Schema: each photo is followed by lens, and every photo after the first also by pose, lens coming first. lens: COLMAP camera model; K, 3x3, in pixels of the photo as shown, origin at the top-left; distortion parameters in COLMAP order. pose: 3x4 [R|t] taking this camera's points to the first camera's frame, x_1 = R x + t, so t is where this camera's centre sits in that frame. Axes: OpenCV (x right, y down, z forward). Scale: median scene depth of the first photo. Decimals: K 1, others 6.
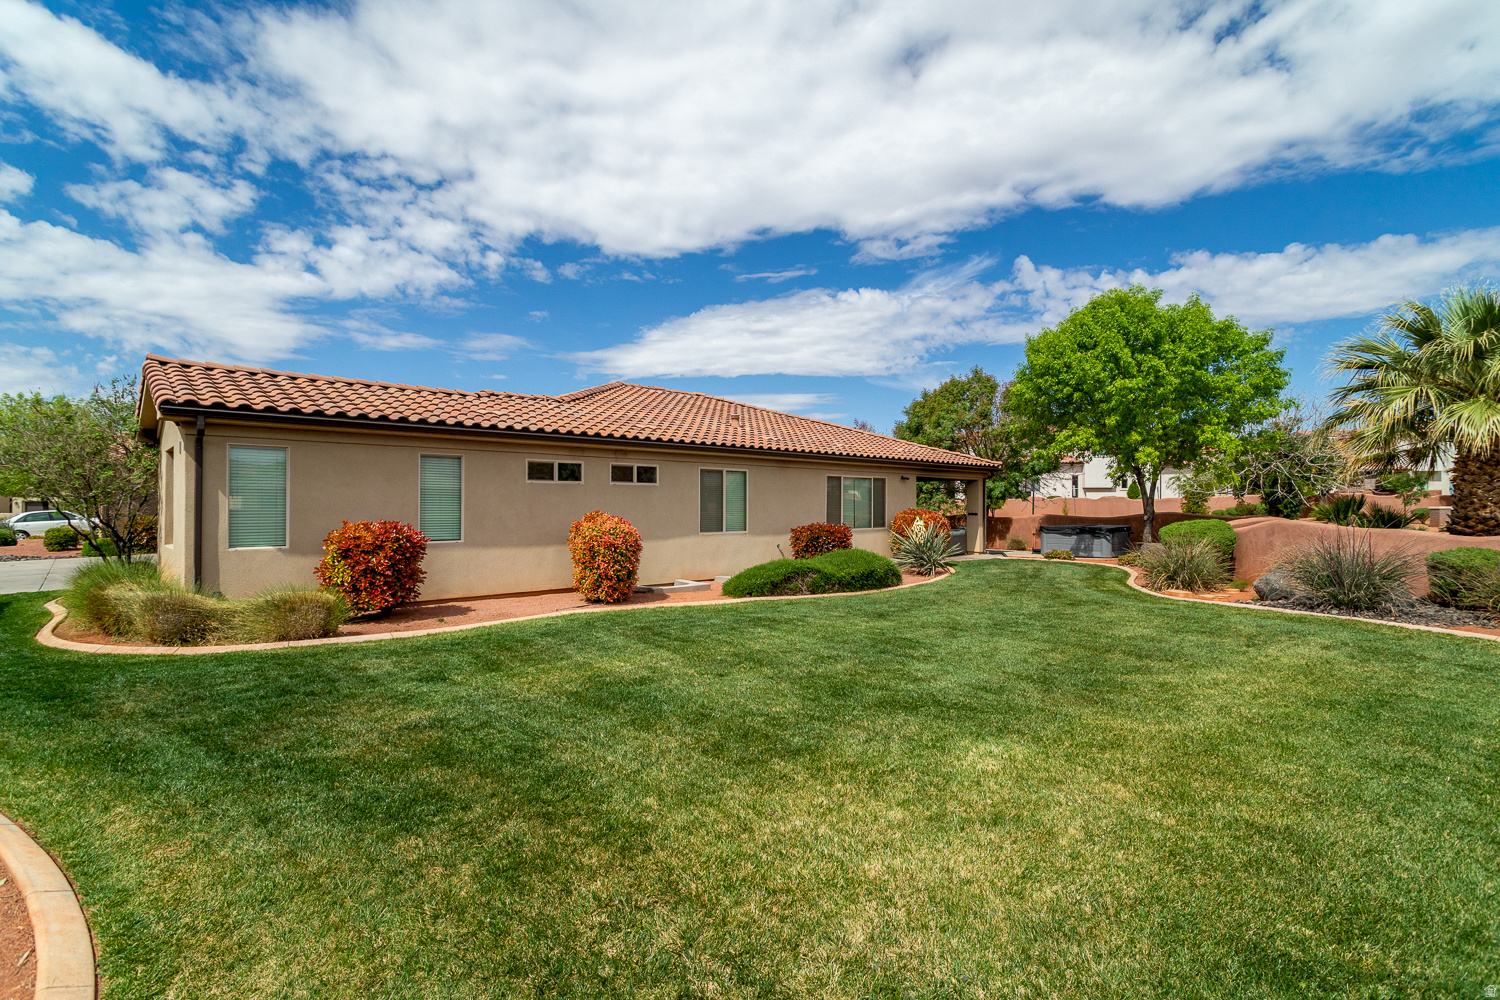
lens RADIAL K [[735.1, 0, 750.0], [0, 735.1, 500.0], [0, 0, 1]] dist [0.000144, 0.000515]
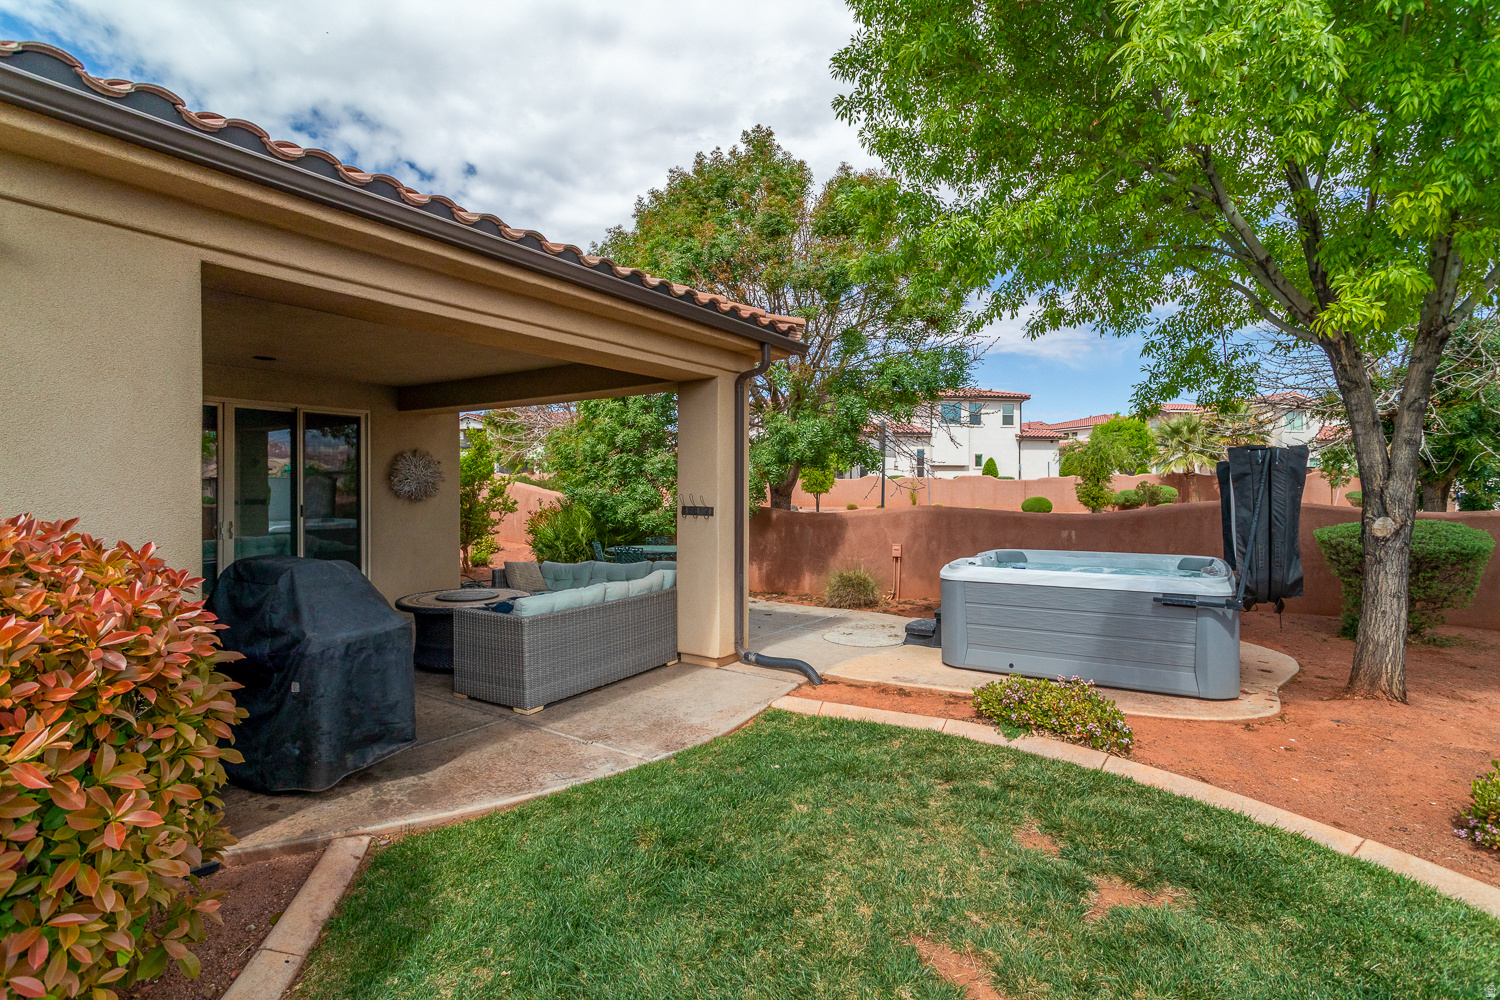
lens RADIAL K [[735.1, 0, 750.0], [0, 735.1, 500.0], [0, 0, 1]] dist [0.000144, 0.000515]
pose [[0.977210, -0.008453, 0.212107, 0.230775], [0.004378, 0.999797, 0.019673, 0.008914], [-0.212231, -0.018296, 0.977048, 0.644138]]
